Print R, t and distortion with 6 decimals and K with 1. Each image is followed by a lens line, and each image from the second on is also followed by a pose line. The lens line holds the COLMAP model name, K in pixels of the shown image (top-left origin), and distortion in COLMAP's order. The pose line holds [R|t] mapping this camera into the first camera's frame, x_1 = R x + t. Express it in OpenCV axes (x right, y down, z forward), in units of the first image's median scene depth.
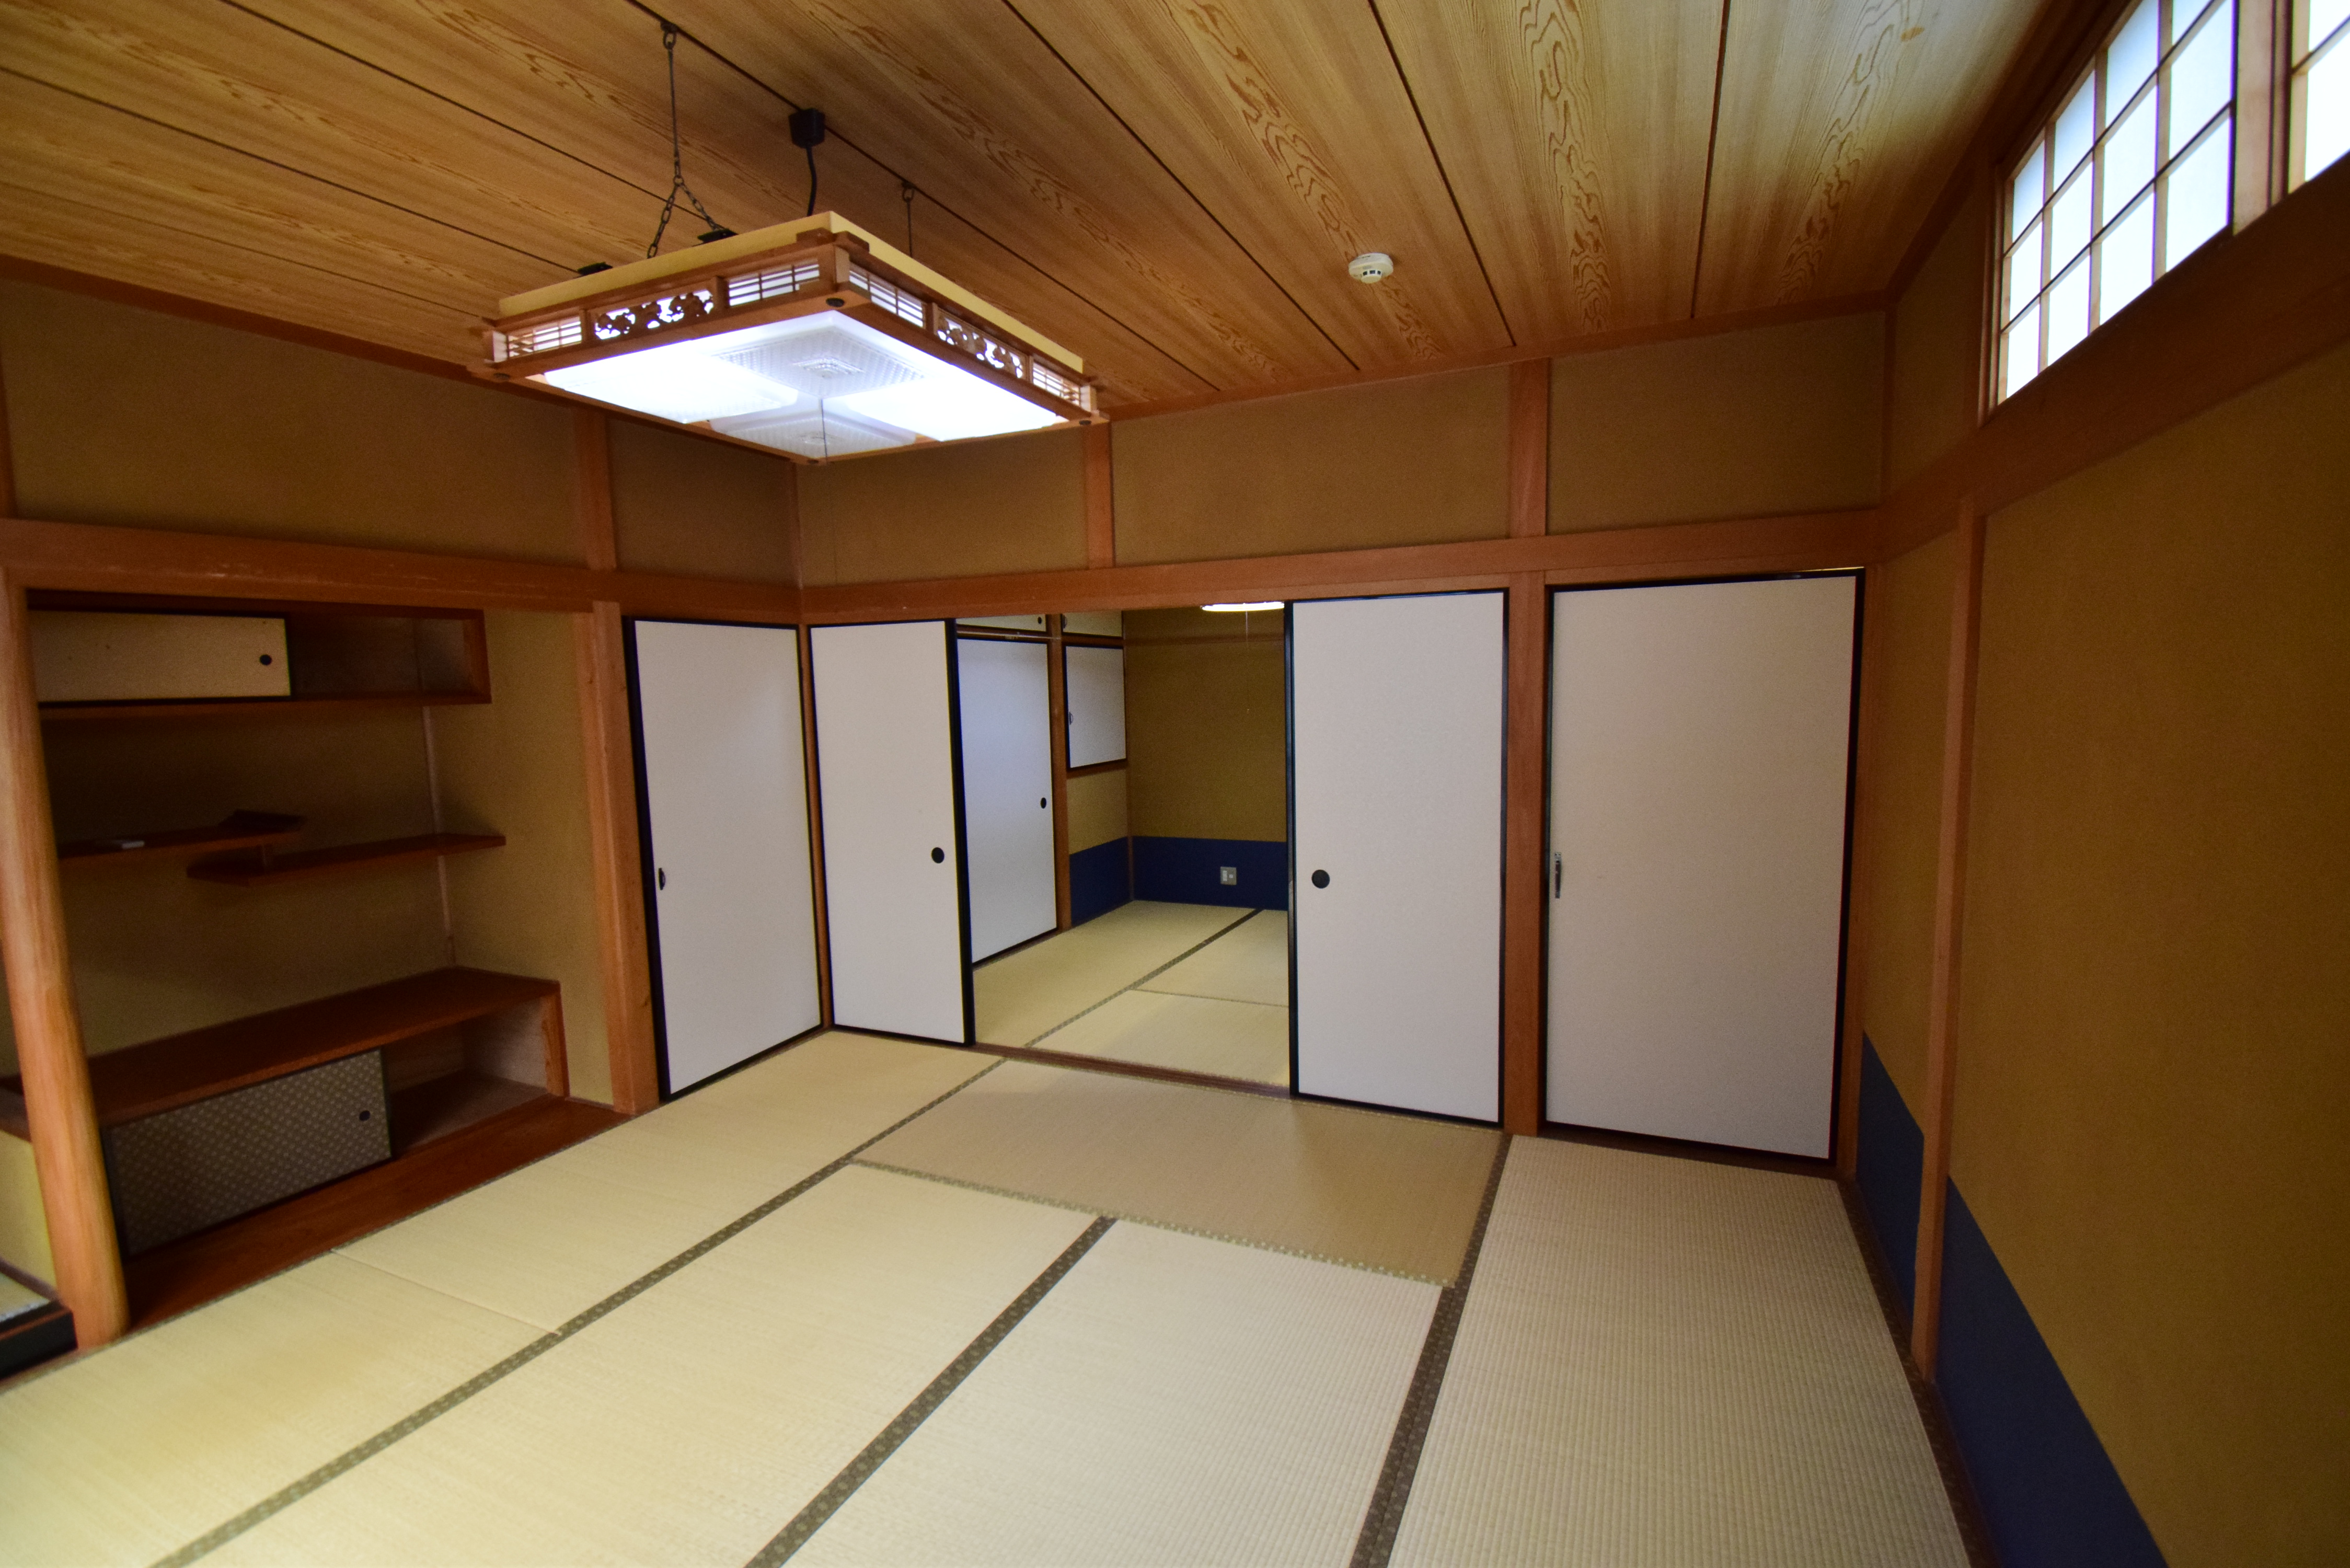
lens RADIAL K [[1038.1, 0, 1189.9], [0, 1038.1, 792.0], [0, 0, 1]] dist [0.011148, -0.021142]
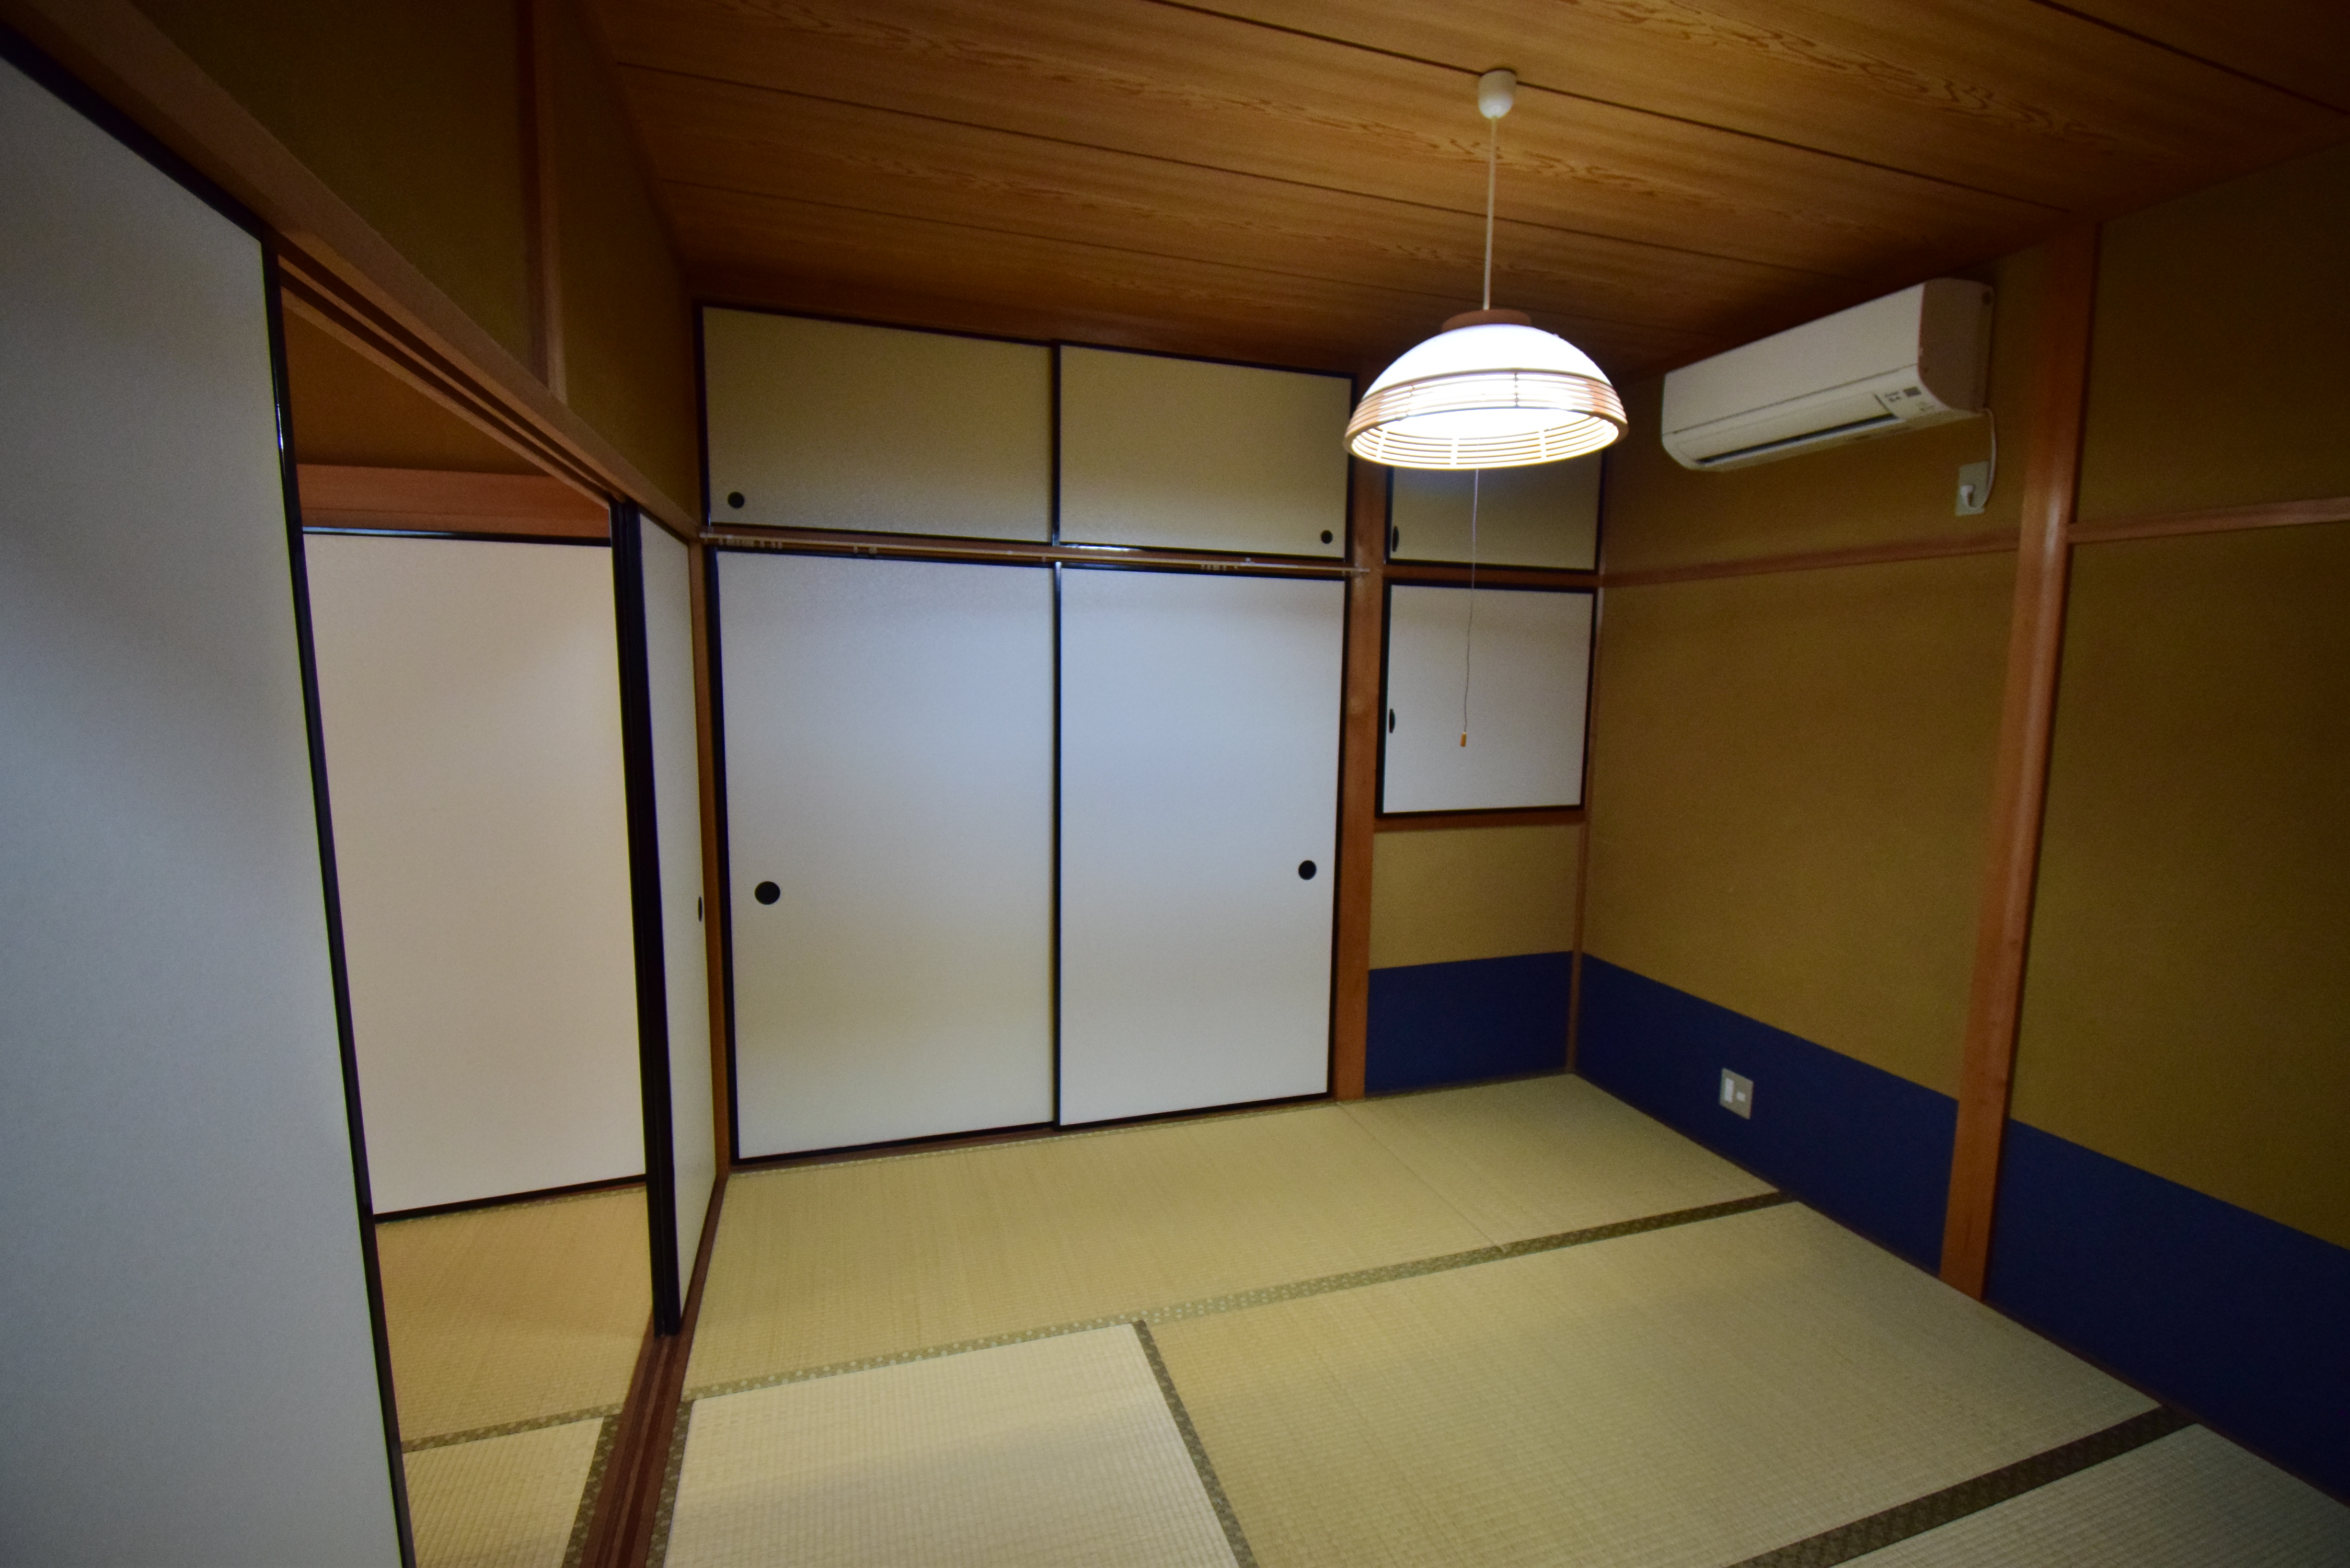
lens RADIAL K [[1037.7, 0, 1182.7], [0, 1037.7, 794.5], [0, 0, 1]] dist [0.019218, -0.026803]
pose [[0.667291, 0.123284, -0.734523, 0.211763], [-0.104784, 0.991936, 0.071297, -0.060619], [0.737390, 0.029391, 0.674828, 0.562372]]
